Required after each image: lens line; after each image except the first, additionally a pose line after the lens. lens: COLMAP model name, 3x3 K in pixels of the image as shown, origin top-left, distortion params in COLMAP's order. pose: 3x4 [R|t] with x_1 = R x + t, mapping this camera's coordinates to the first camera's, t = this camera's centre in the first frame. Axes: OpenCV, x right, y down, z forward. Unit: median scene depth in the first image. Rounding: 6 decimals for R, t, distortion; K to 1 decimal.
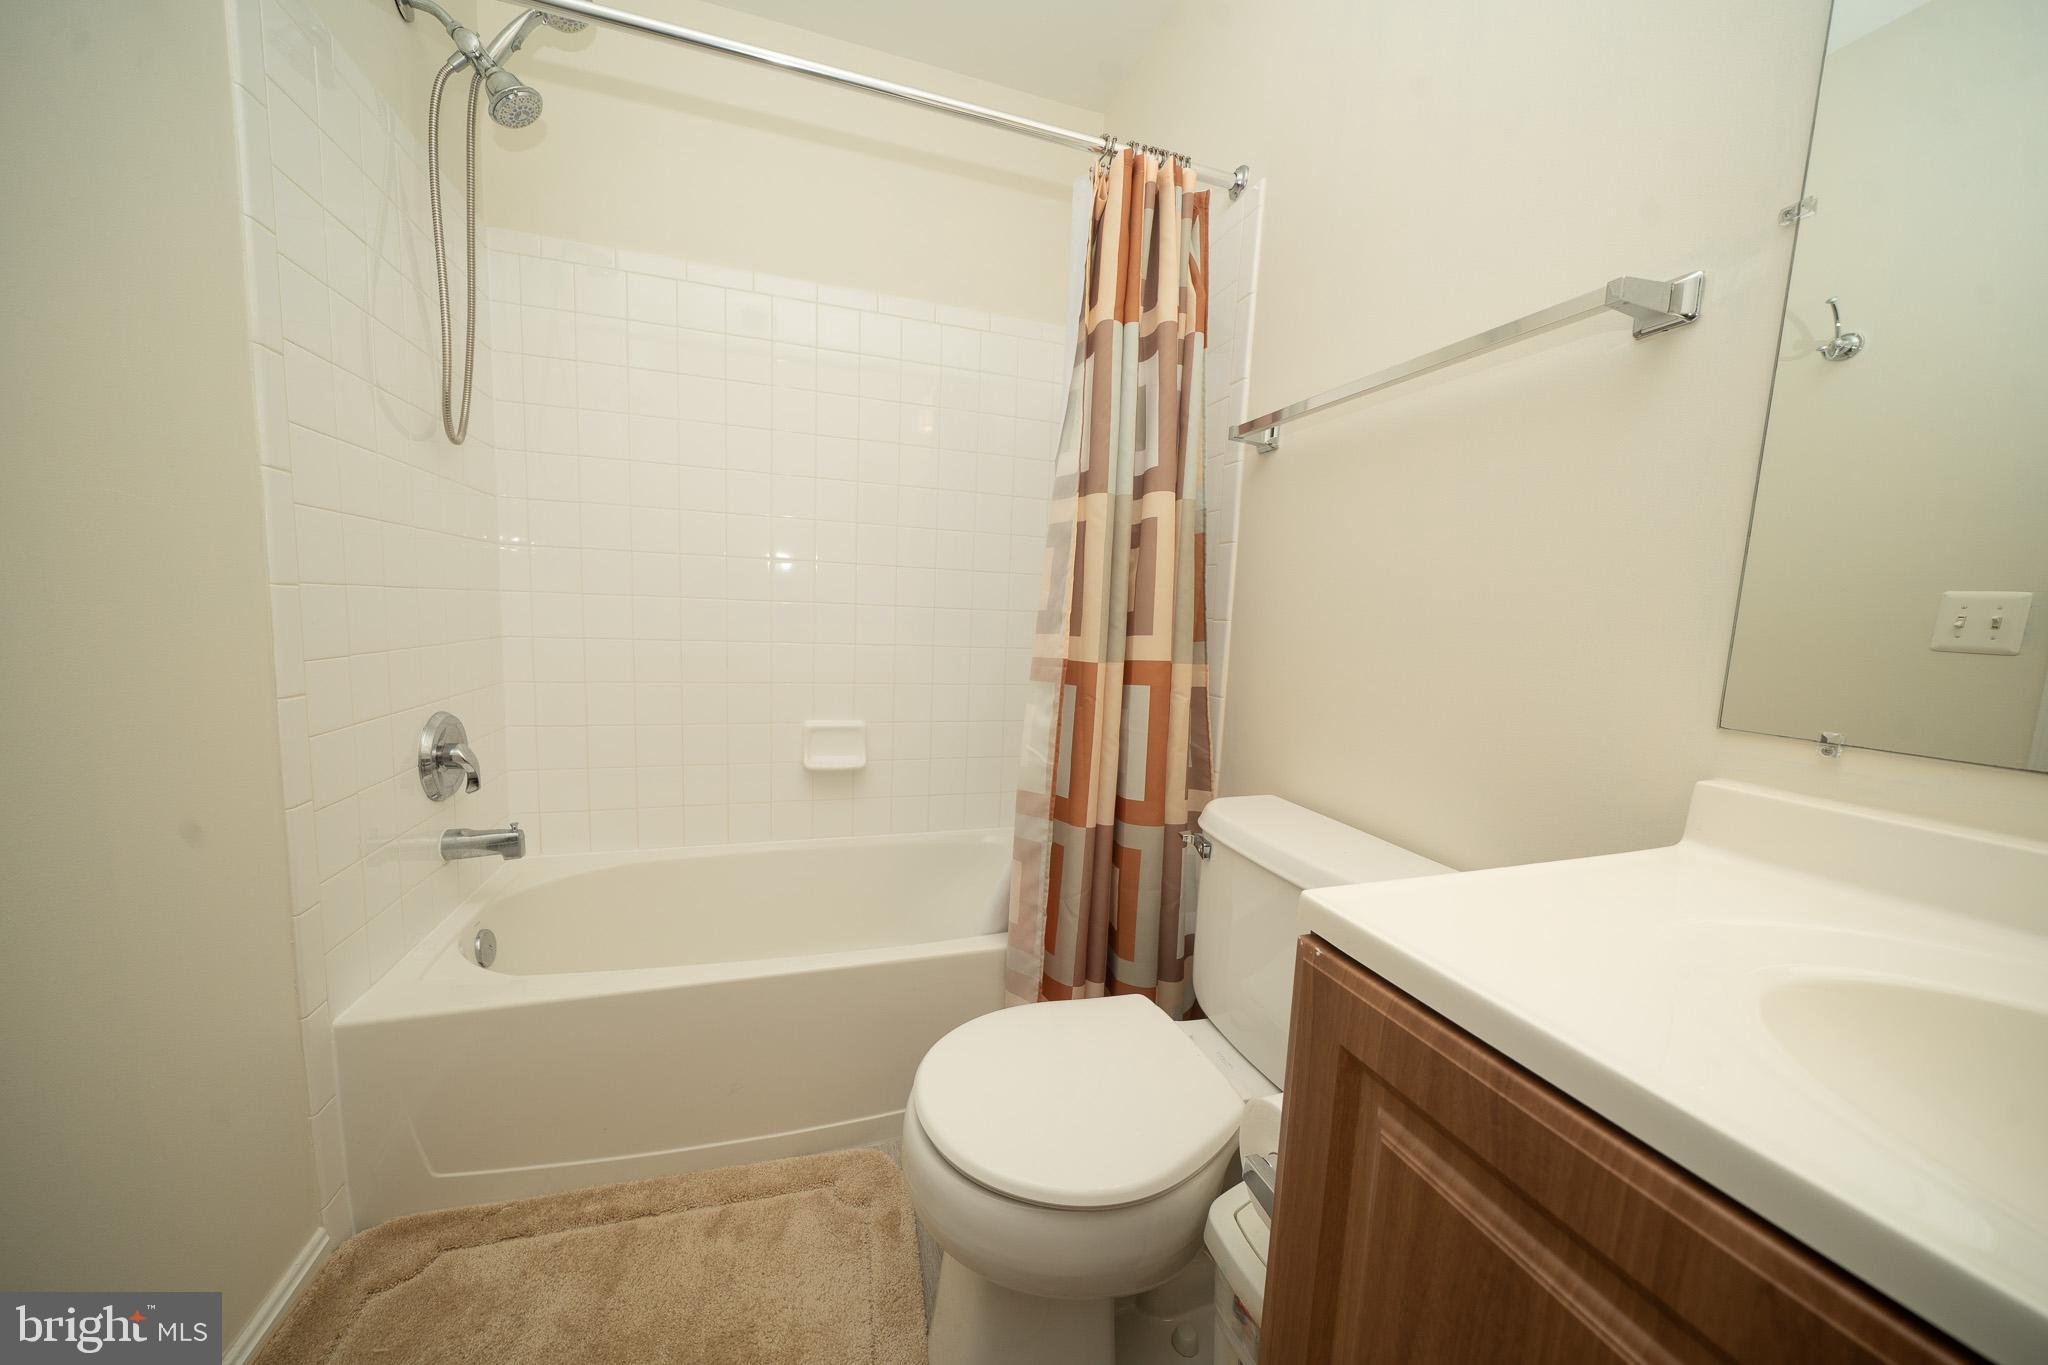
lens RADIAL K [[695.4, 0, 1012.8], [0, 695.4, 690.9], [0, 0, 1]] dist [-0.005633, 0.000349]
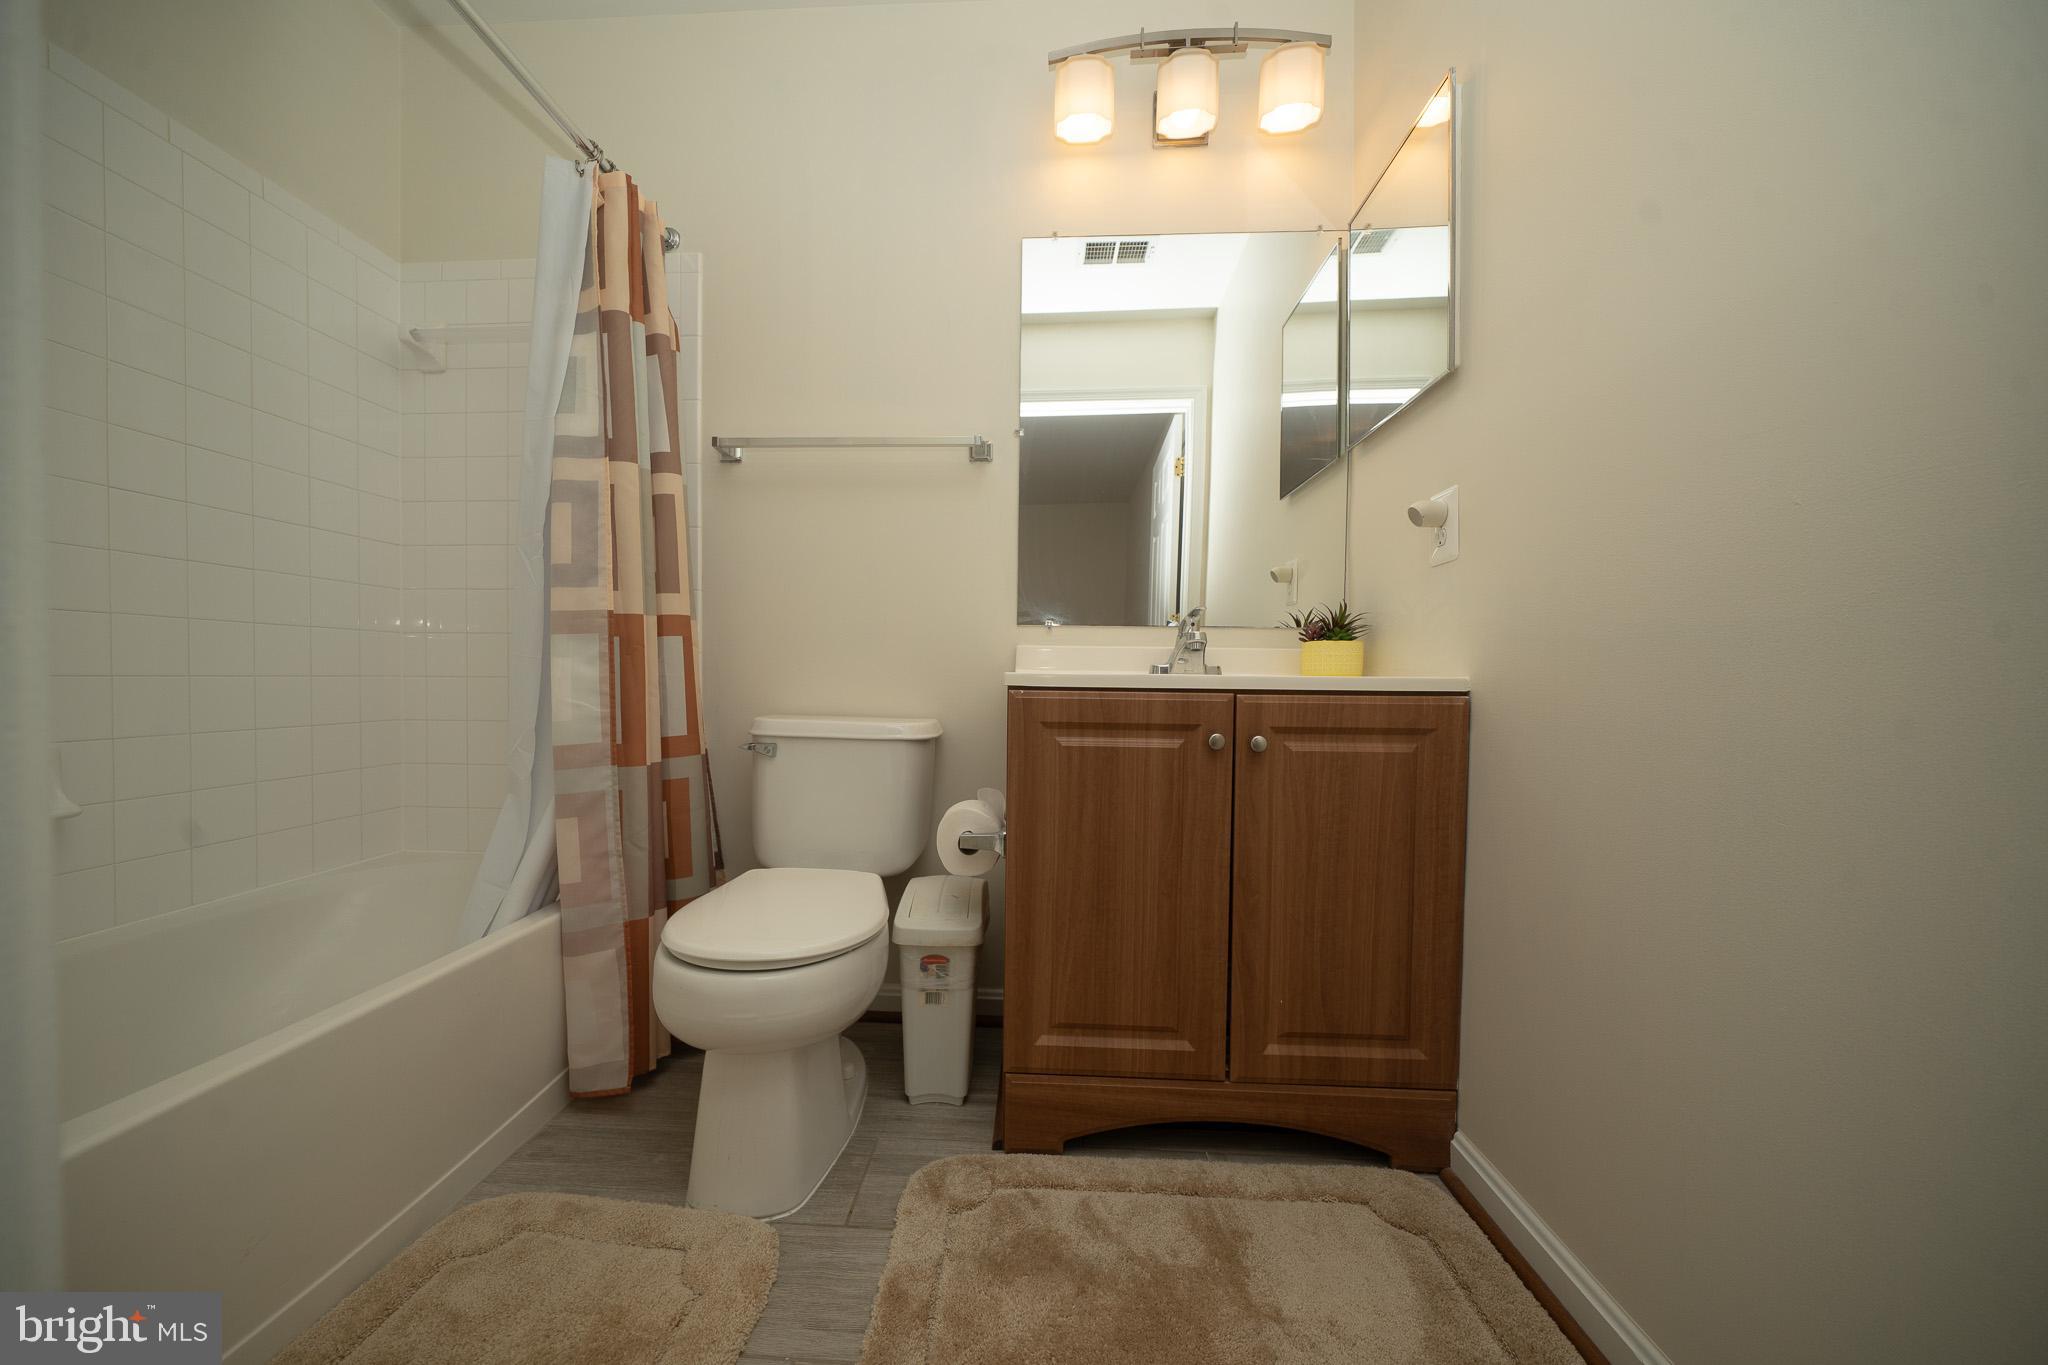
lens RADIAL K [[695.4, 0, 1012.8], [0, 695.4, 690.9], [0, 0, 1]] dist [-0.005633, 0.000349]
pose [[0.359626, -0.055698, 0.931433, -0.692659], [0.113500, 0.993416, 0.015582, 0.128398], [-0.926168, 0.100114, 0.363580, 0.060595]]
